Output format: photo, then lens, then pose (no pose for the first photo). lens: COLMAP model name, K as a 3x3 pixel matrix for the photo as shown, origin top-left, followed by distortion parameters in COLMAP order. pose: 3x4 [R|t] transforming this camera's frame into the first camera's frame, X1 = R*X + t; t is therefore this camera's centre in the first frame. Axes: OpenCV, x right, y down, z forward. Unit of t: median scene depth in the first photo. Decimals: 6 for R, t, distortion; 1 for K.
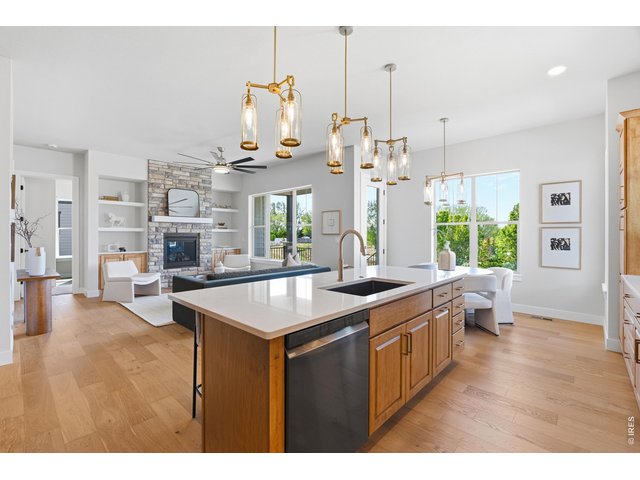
lens RADIAL K [[289.8, 0, 316.1], [0, 289.8, 233.3], [0, 0, 1]] dist [-0.003625, -0.000393]
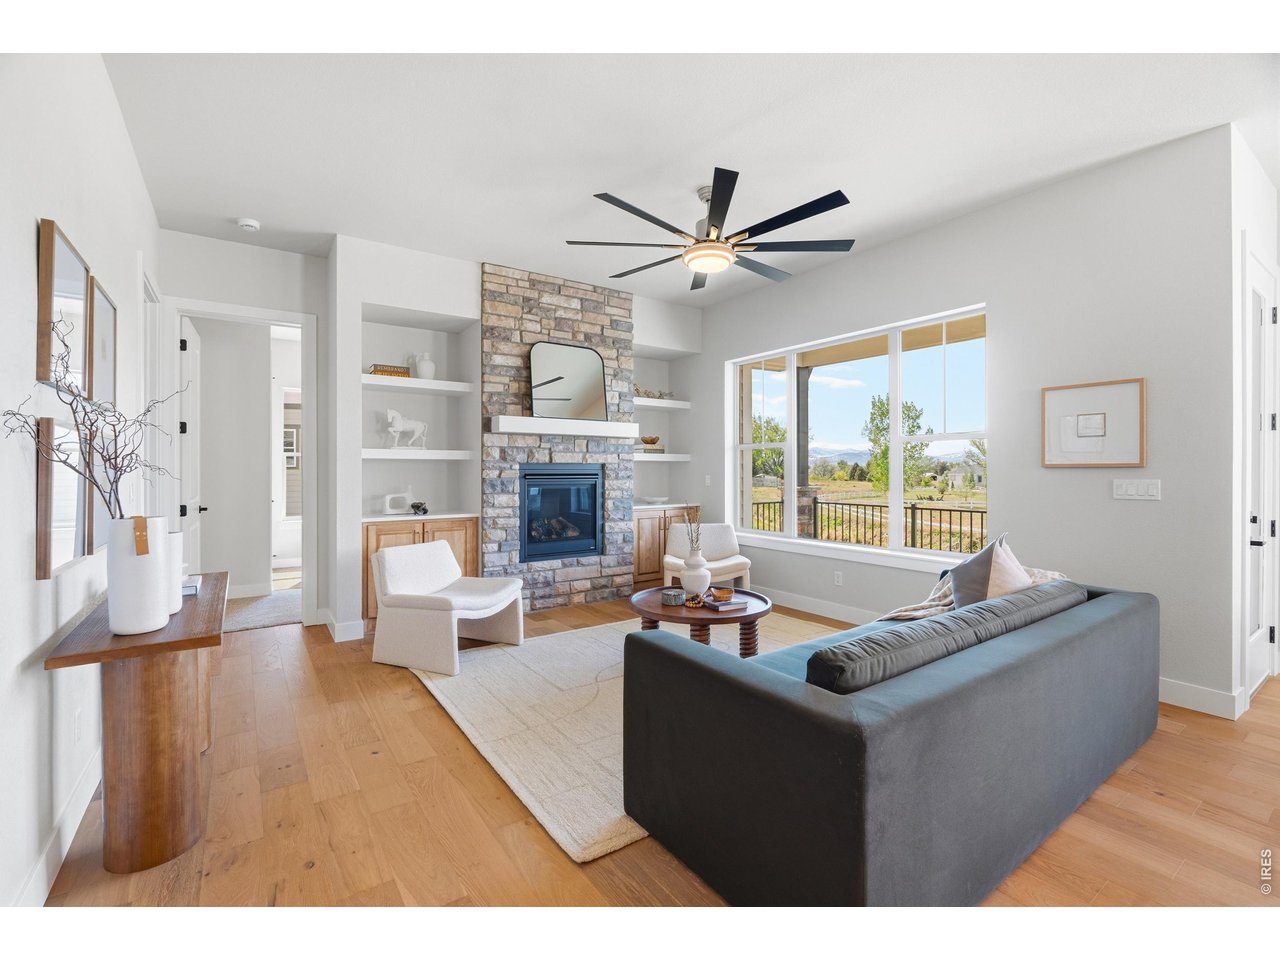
lens RADIAL K [[579.7, 0, 632.3], [0, 579.7, 466.5], [0, 0, 1]] dist [-0.003625, -0.000393]
pose [[0.977401, -0.000724, -0.211391, -0.236889], [0.001019, 0.999999, 0.001291, 0.001891], [0.211390, -0.001477, 0.977401, 0.319952]]
